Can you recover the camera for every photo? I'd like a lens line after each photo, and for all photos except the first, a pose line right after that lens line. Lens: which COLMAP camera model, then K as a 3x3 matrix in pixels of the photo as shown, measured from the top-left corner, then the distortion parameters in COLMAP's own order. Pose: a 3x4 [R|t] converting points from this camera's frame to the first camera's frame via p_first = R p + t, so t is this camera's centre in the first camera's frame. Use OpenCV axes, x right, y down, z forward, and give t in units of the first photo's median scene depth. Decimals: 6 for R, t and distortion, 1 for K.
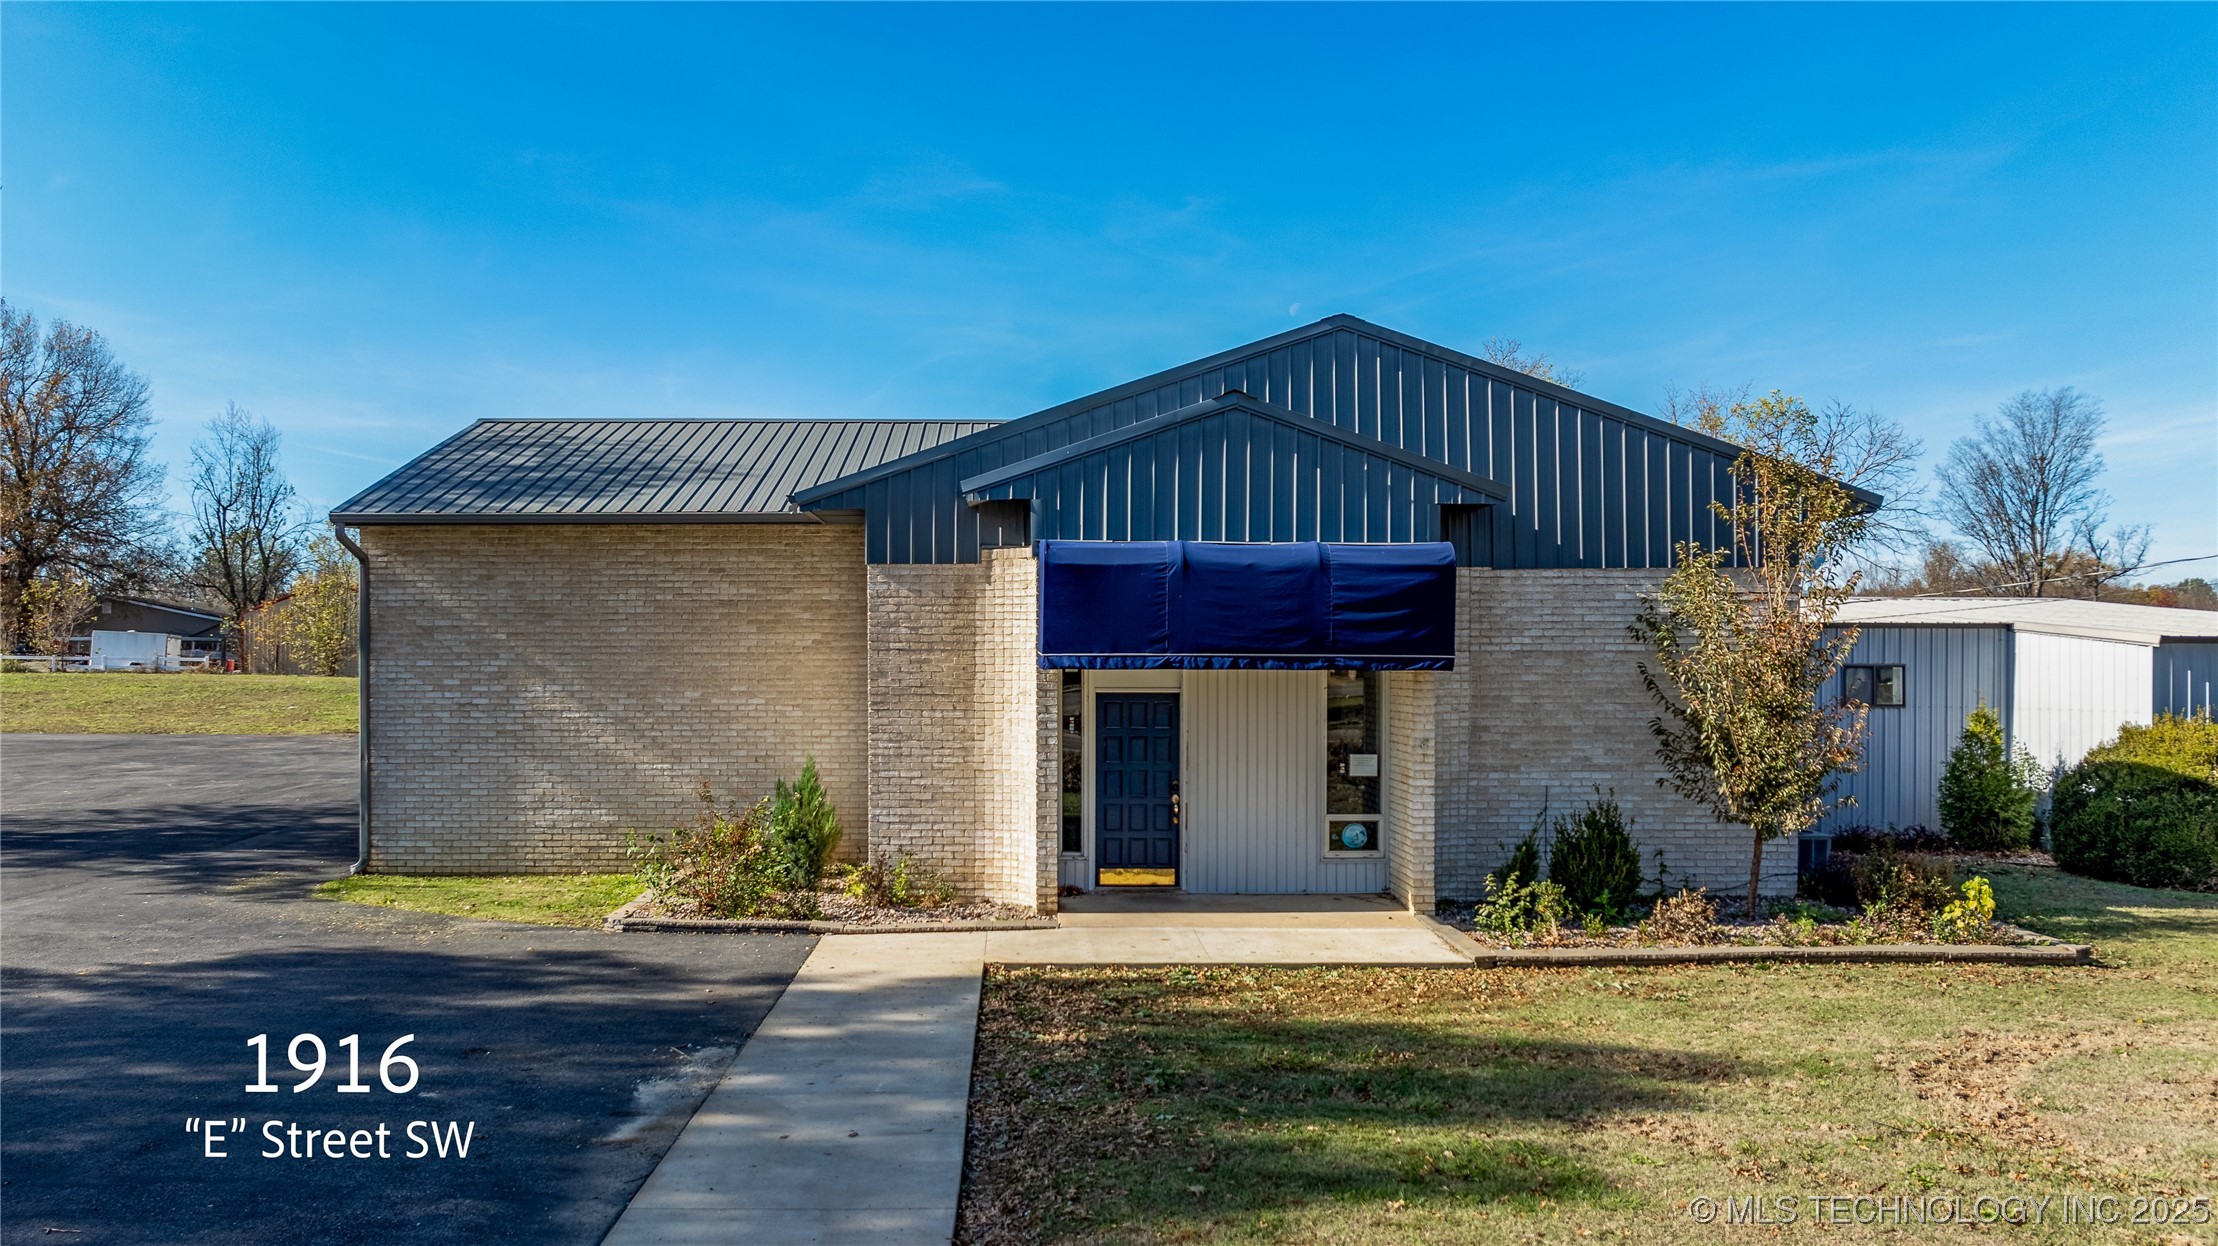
lens RADIAL K [[1764.2, 0, 1013.0], [0, 1764.2, 670.5], [0, 0, 1]] dist [0.007501, -0.060481]
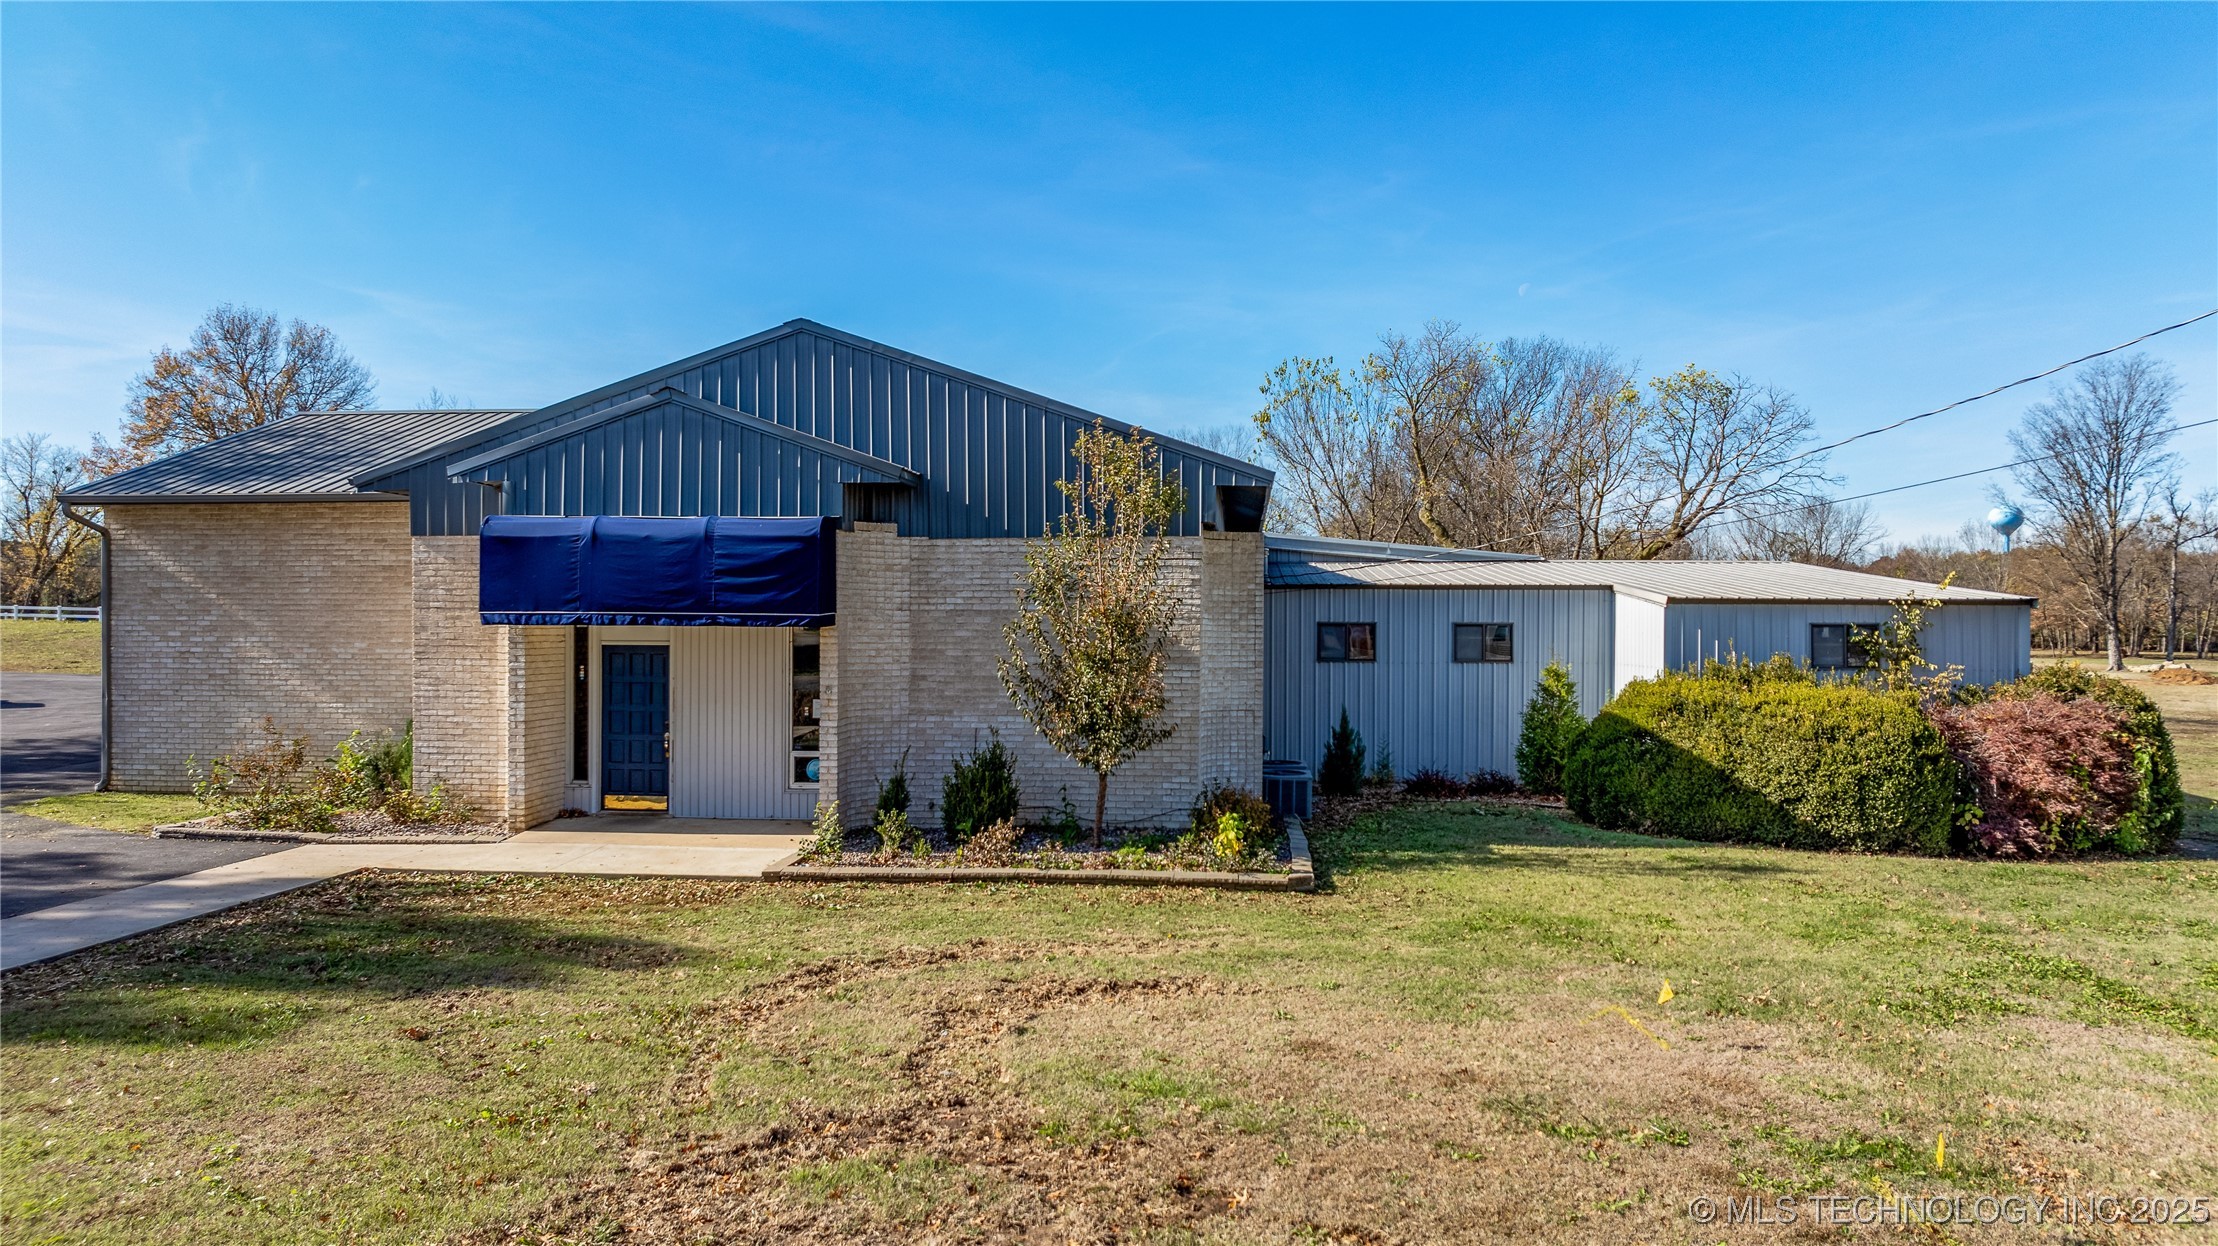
lens RADIAL K [[1631.6, 0, 1109.0], [0, 1631.6, 623.0], [0, 0, 1]] dist [-0.017865, 0.001827]
pose [[0.994443, 0.003292, -0.105224, 0.499351], [-0.003407, 0.999994, -0.000913, -0.002230], [0.105220, 0.001267, 0.994448, -0.044002]]
